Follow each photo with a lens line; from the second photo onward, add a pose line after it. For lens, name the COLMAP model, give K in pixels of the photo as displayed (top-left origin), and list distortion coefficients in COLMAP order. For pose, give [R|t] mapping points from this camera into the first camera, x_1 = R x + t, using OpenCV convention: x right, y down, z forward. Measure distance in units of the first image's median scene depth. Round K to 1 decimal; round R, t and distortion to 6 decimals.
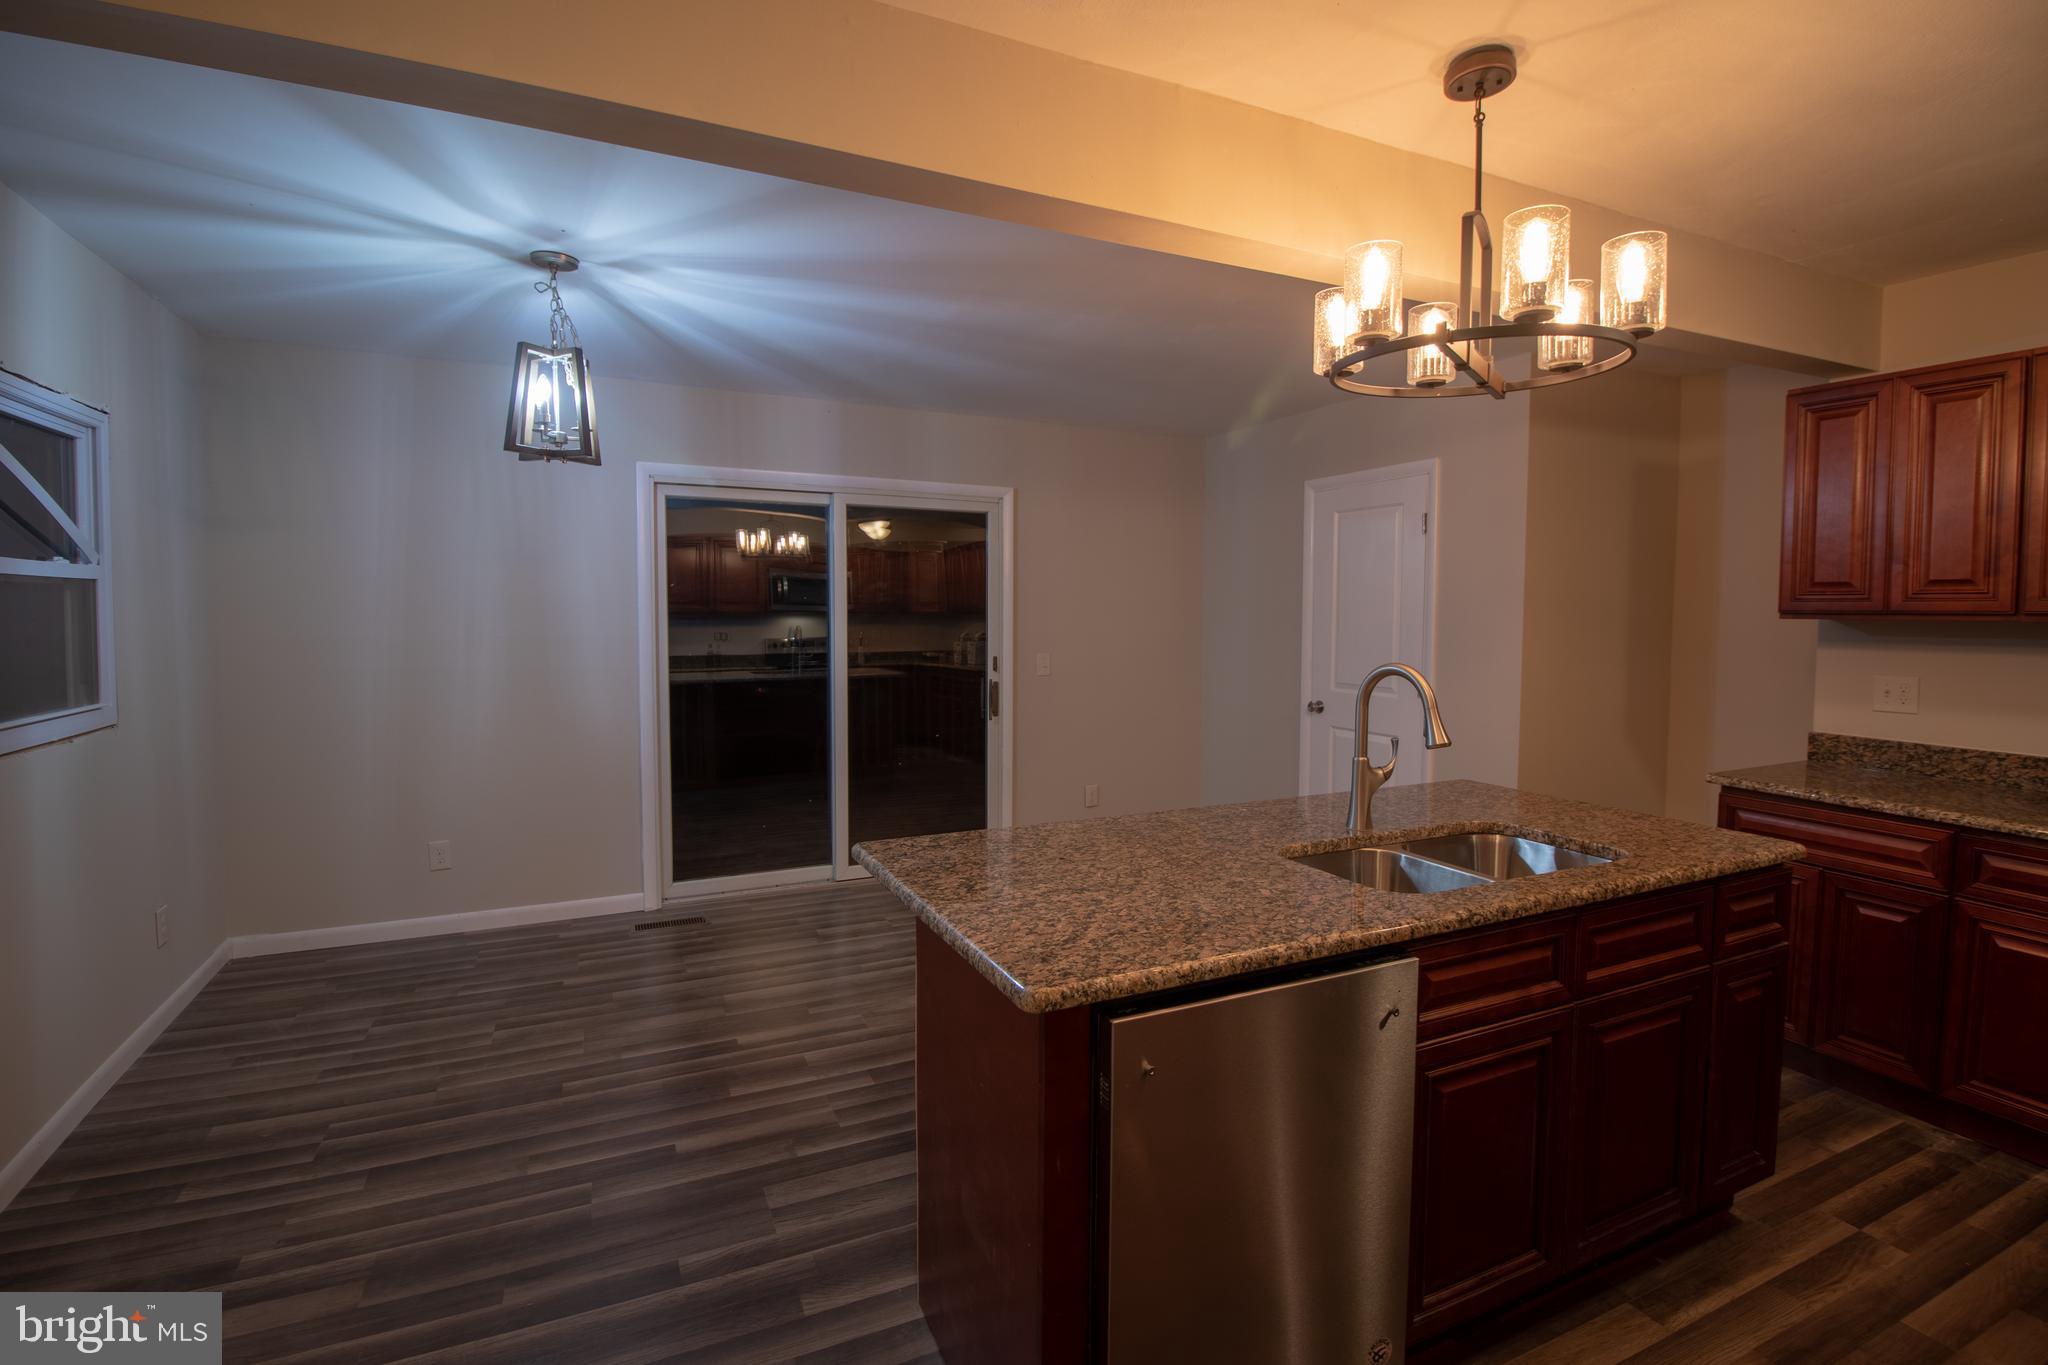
lens RADIAL K [[947.4, 0, 1029.8], [0, 947.4, 660.9], [0, 0, 1]] dist [0.001435, -0.014583]
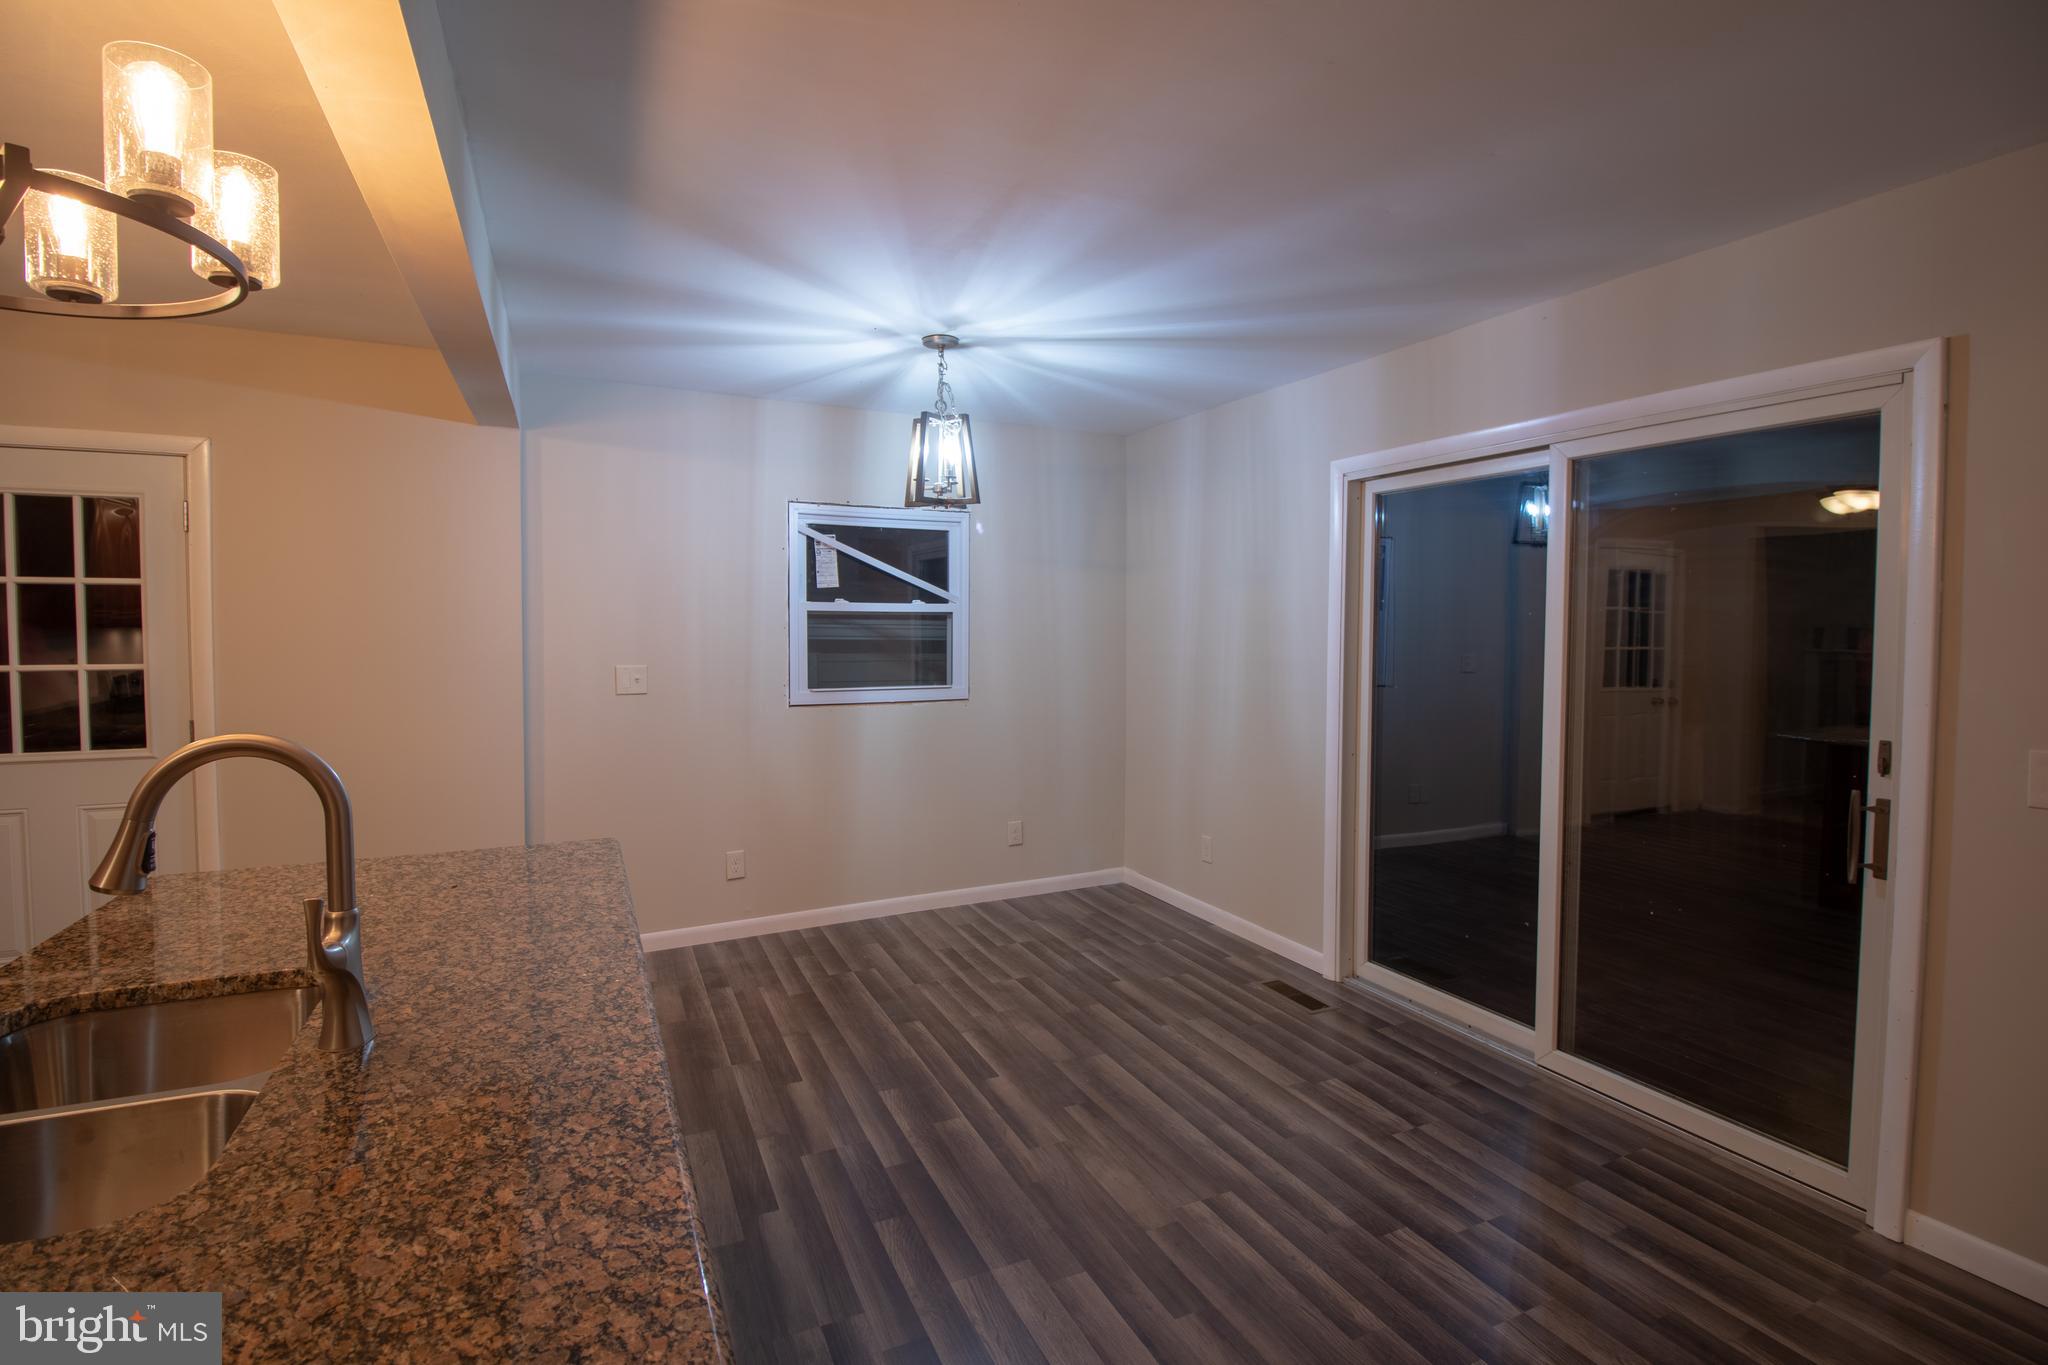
lens RADIAL K [[947.4, 0, 1029.8], [0, 947.4, 660.9], [0, 0, 1]] dist [0.001435, -0.014583]
pose [[0.006616, 0.033613, -0.999413, 0.668191], [-0.054805, 0.997945, 0.033201, -0.058536], [0.998475, 0.054554, 0.008445, 1.046577]]
